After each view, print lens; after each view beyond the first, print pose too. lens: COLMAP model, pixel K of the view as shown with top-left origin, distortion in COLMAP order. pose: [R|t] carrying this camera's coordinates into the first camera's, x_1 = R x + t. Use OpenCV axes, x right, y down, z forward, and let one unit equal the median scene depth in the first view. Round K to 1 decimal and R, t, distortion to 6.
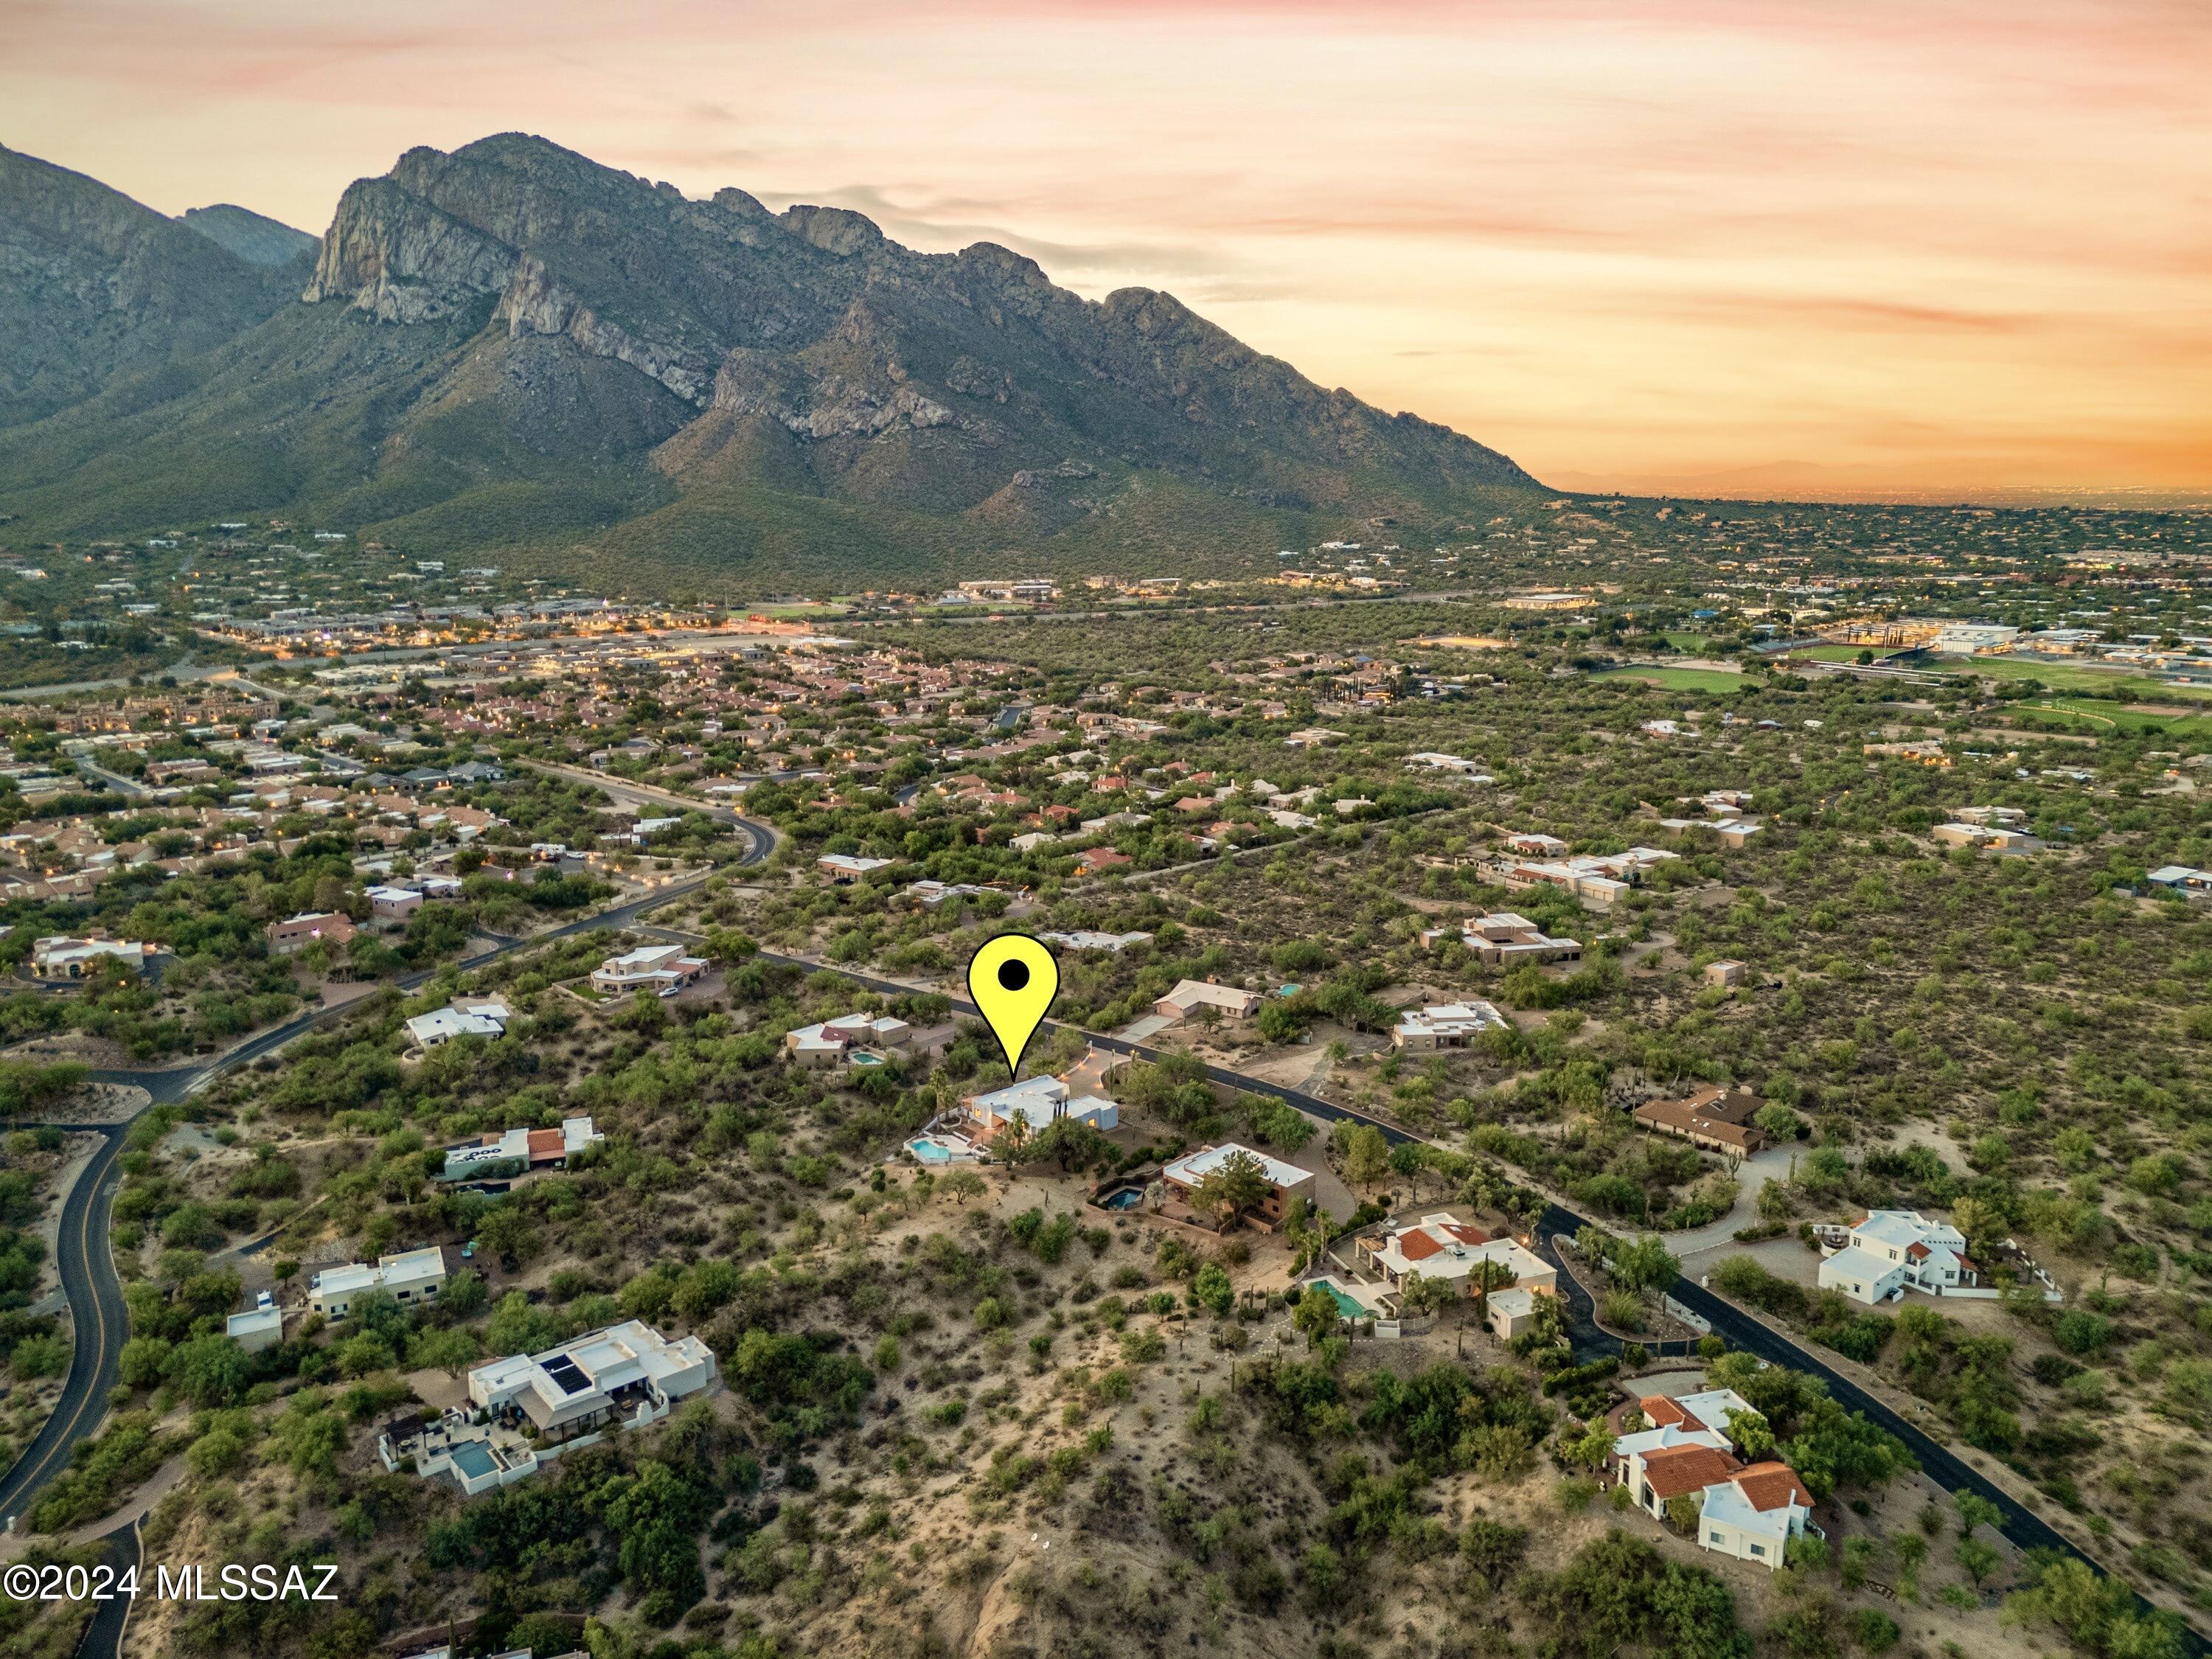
lens RADIAL K [[1661.1, 0, 1123.0], [0, 1661.1, 819.8], [0, 0, 1]] dist [0.056099, -0.047581]
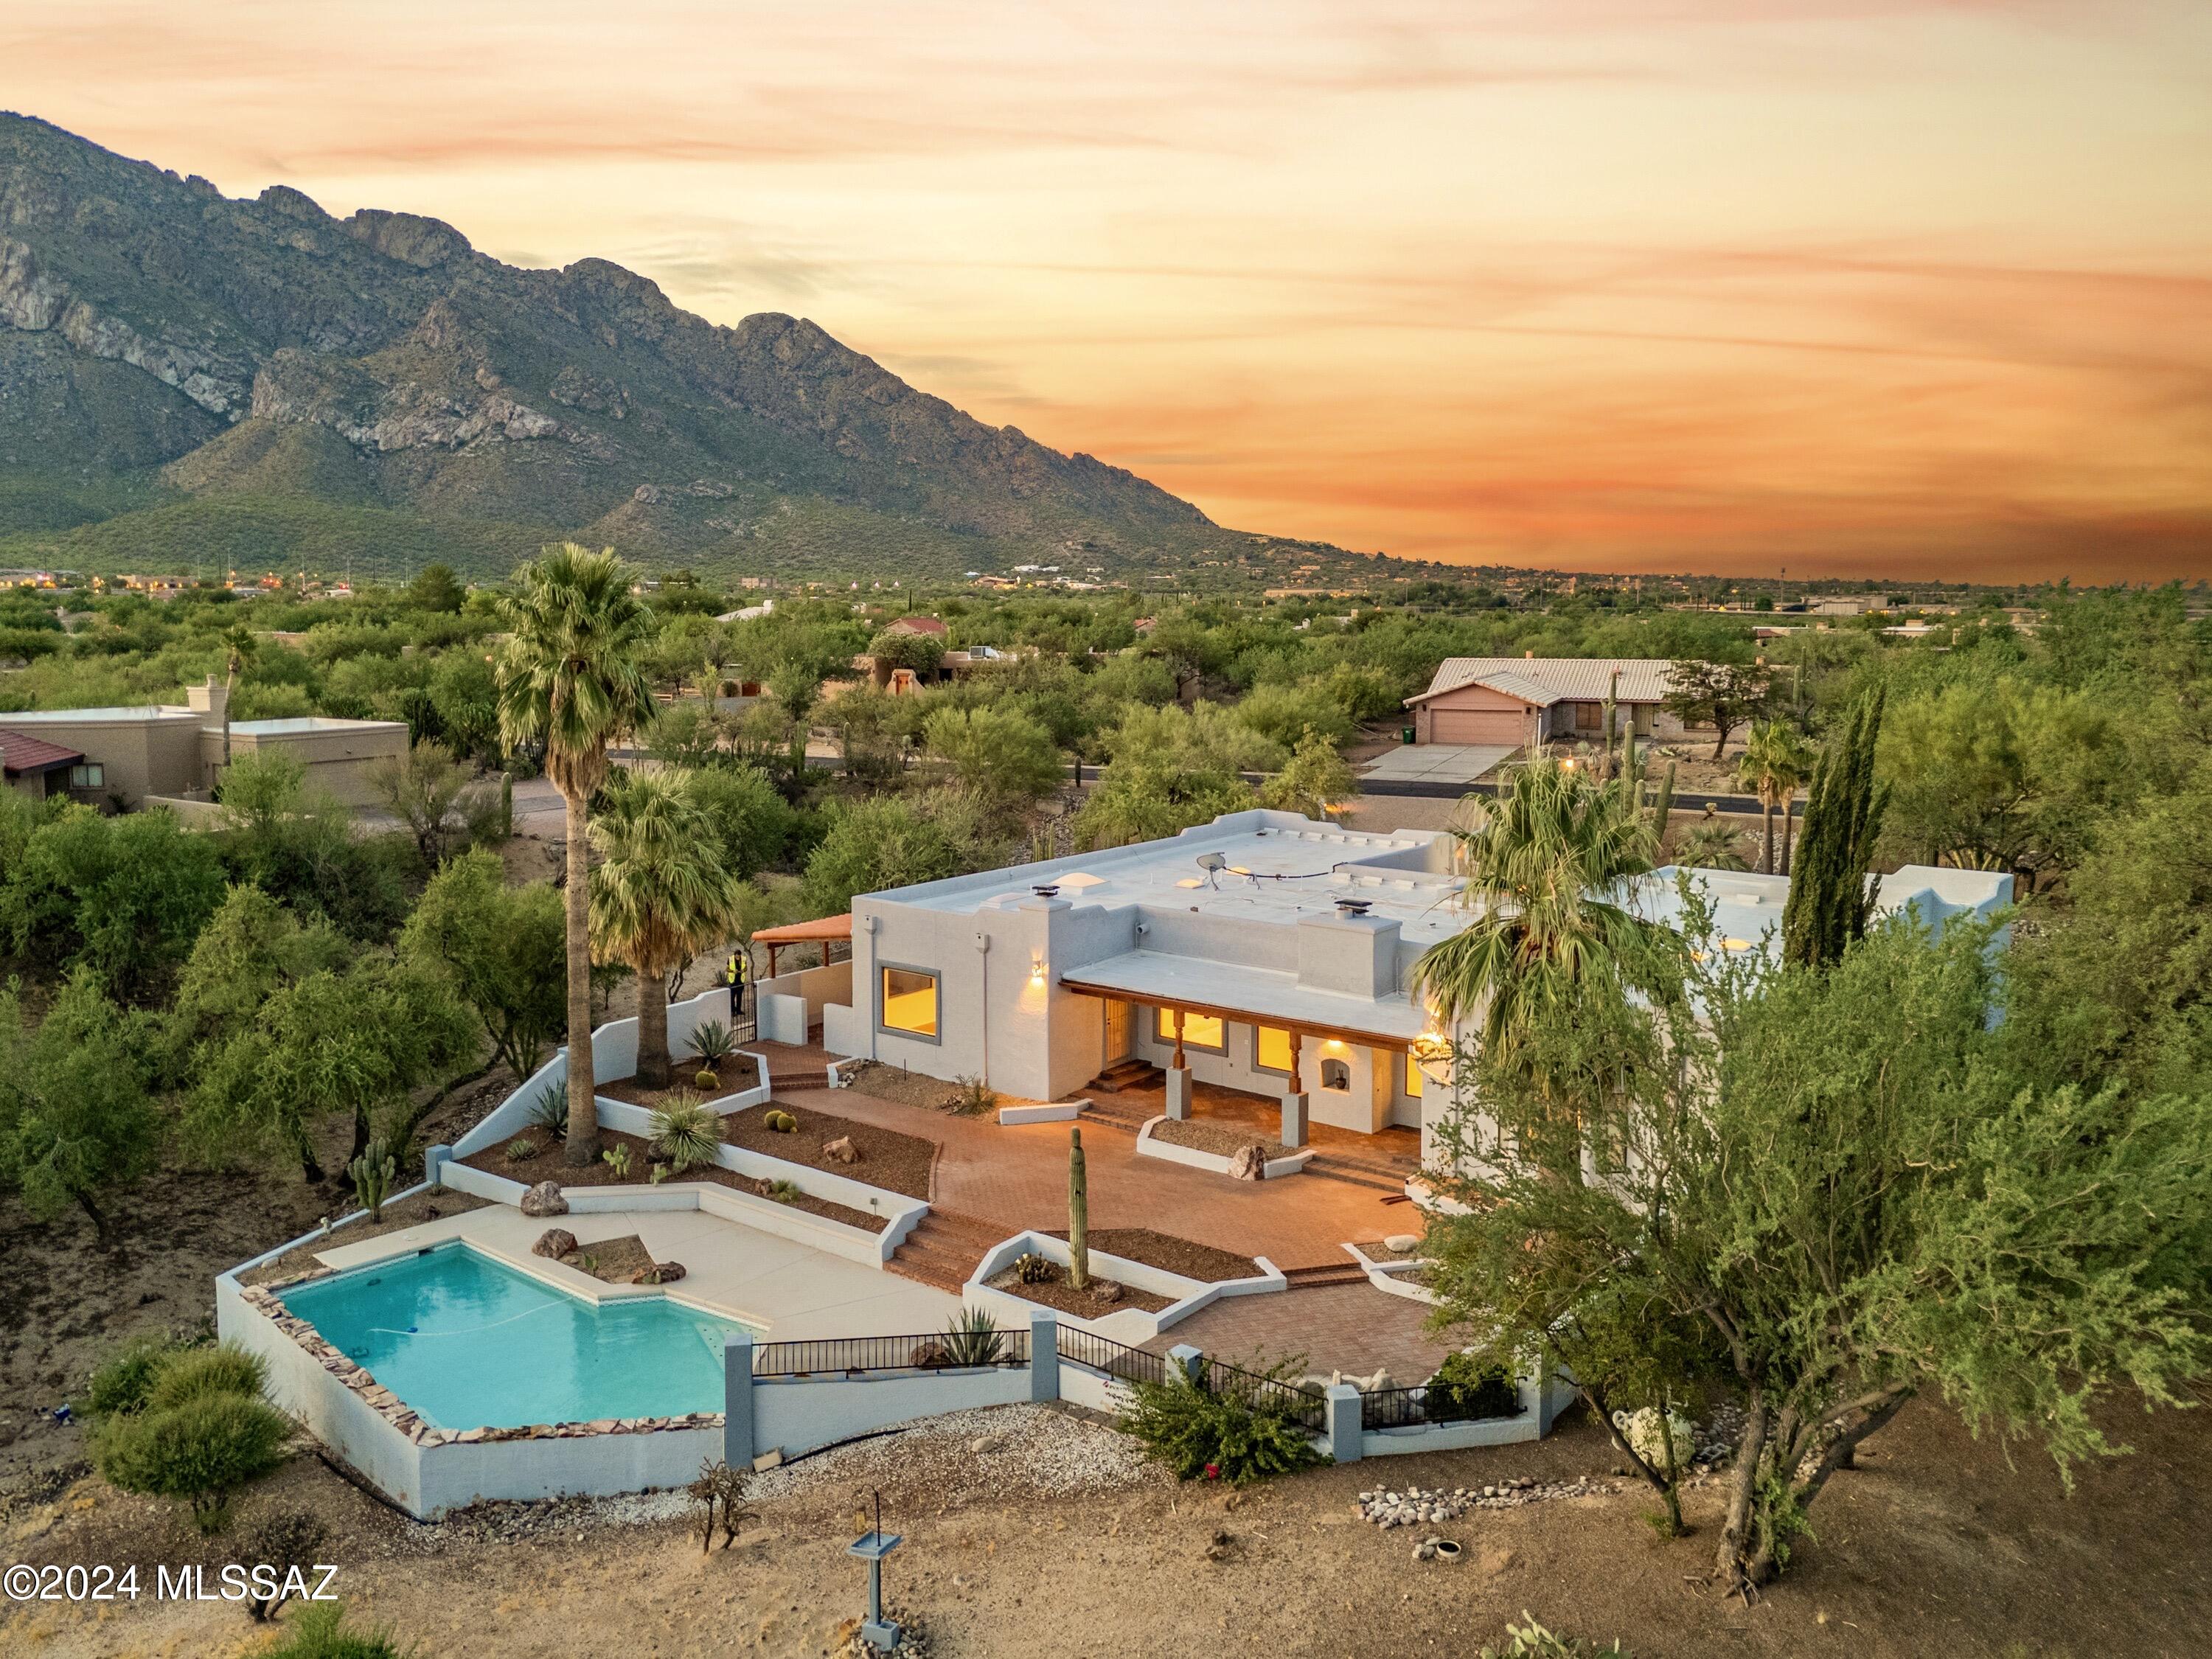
lens RADIAL K [[1661.1, 0, 1034.3], [0, 1661.1, 789.9], [0, 0, 1]] dist [0.056099, -0.047581]
pose [[0.984147, -0.015910, 0.176641, -0.017401], [0.035025, 0.993788, -0.105630, 0.030389], [-0.173863, 0.110143, 0.978591, 0.152909]]
